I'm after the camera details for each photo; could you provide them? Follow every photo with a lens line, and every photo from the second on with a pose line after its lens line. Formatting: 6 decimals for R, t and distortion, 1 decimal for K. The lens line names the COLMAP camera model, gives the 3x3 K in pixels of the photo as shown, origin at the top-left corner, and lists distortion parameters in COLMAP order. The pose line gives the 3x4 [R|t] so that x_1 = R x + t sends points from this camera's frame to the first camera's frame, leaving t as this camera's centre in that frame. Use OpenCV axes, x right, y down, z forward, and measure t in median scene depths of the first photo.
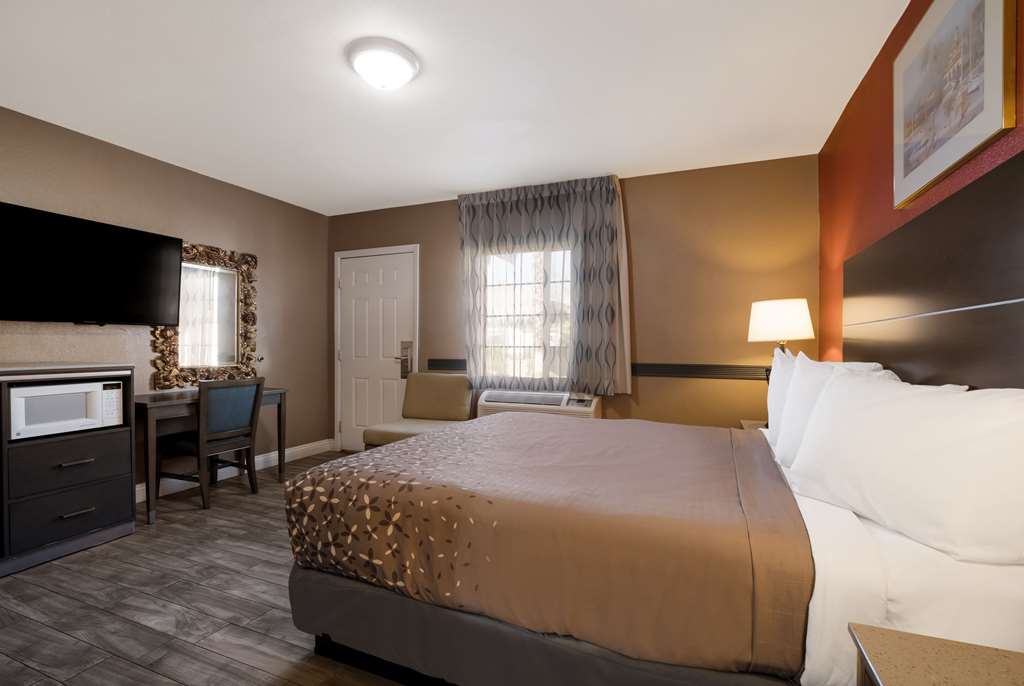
lens RADIAL K [[471.3, 0, 514.3], [0, 471.3, 341.5], [0, 0, 1]] dist [-0.015016, 0.000501]
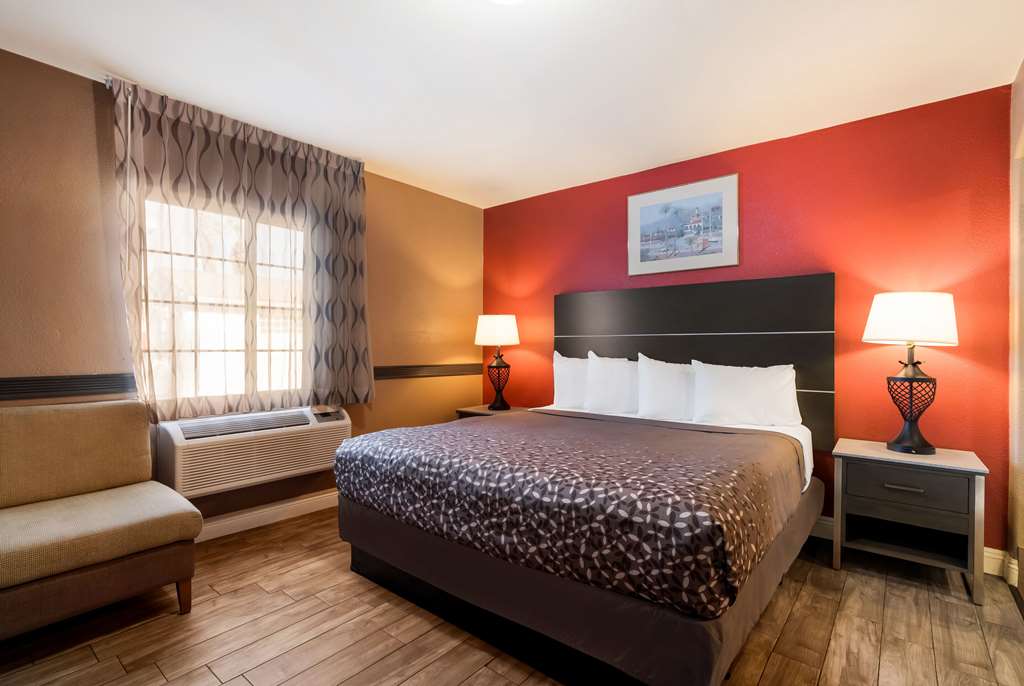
lens RADIAL K [[471.3, 0, 493.1], [0, 471.3, 349.9], [0, 0, 1]] dist [-0.015016, 0.000501]
pose [[0.324461, -0.004010, 0.945891, -0.549660], [-0.014583, 0.999851, 0.009241, -0.001654], [-0.945787, -0.016793, 0.324354, 0.437705]]
